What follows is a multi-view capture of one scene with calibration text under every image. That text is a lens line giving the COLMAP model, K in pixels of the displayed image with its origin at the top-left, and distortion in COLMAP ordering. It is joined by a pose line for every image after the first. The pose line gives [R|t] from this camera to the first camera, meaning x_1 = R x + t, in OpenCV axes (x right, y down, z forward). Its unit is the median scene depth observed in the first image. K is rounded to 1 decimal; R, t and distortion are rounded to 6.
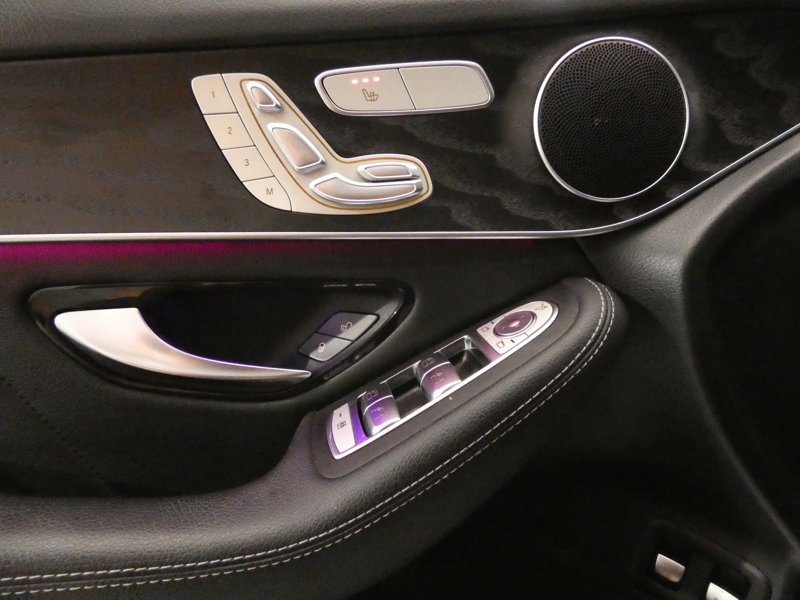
lens RADIAL K [[476.7, 0, 400.0], [0, 476.7, 300.0], [0, 0, 1]] dist [0.001176, -0.009525]
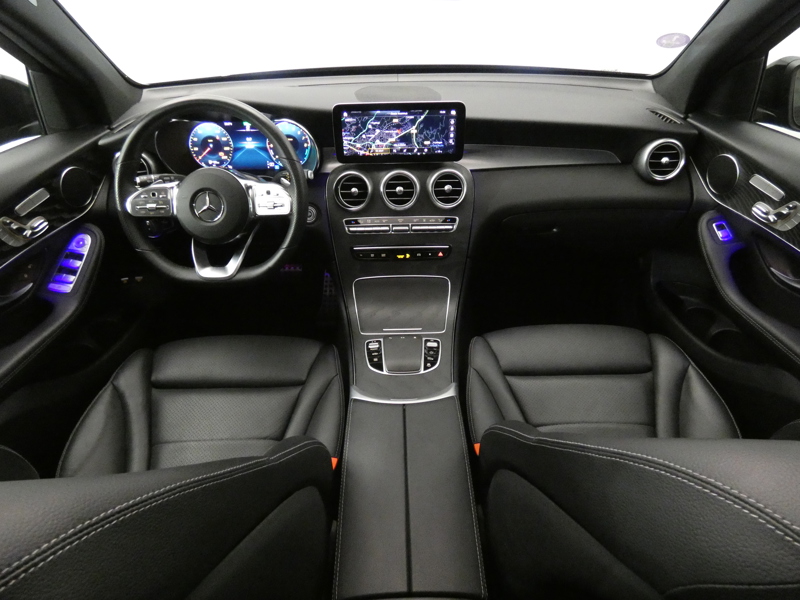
lens RADIAL K [[476.7, 0, 400.0], [0, 476.7, 300.0], [0, 0, 1]] dist [0.001176, -0.009525]
pose [[0.186863, -0.561910, 0.805816, -2.841322], [0.144535, 0.827063, 0.543210, -1.378989], [-0.971695, 0.014963, 0.235763, -2.648019]]
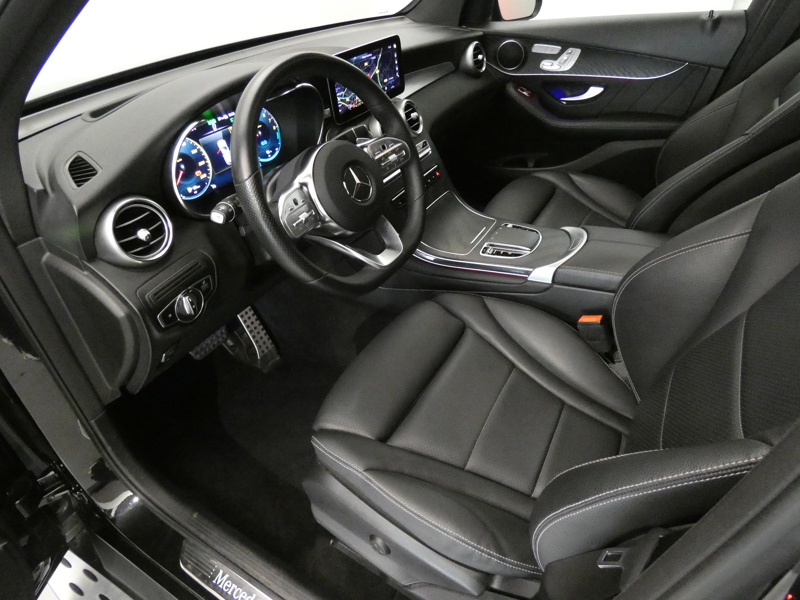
lens RADIAL K [[471.3, 0, 399.8], [0, 471.3, 311.7], [0, 0, 1]] dist [-0.033367, -0.001297]
pose [[-0.746173, -0.354581, 0.563470, -1.916368], [0.170071, 0.716762, 0.676261, -1.559293], [-0.643662, 0.600438, -0.474524, 1.199996]]
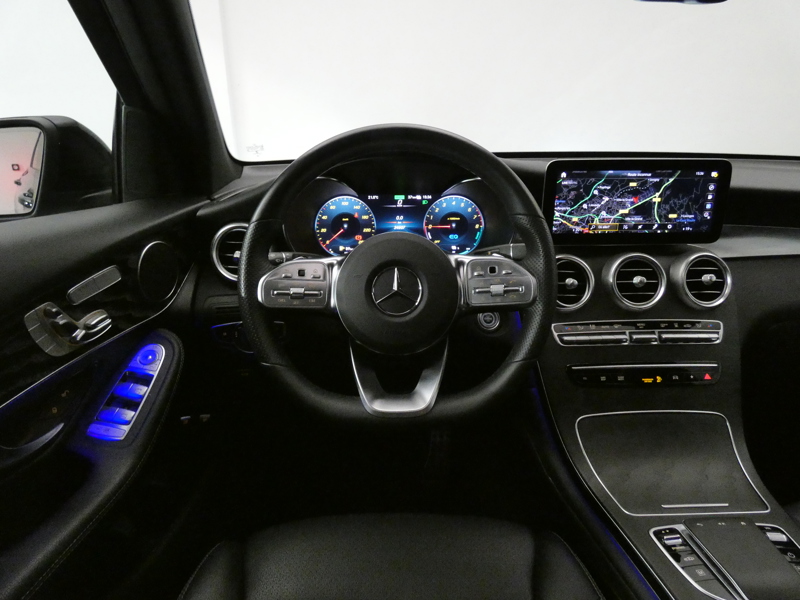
lens RADIAL K [[476.7, 0, 400.0], [0, 476.7, 300.0], [0, 0, 1]] dist [0.001176, -0.009525]
pose [[0.168912, -0.302432, 0.938085, -1.857987], [0.135040, 0.949886, 0.281922, -0.789075], [-0.976337, 0.079059, 0.201288, -0.867588]]
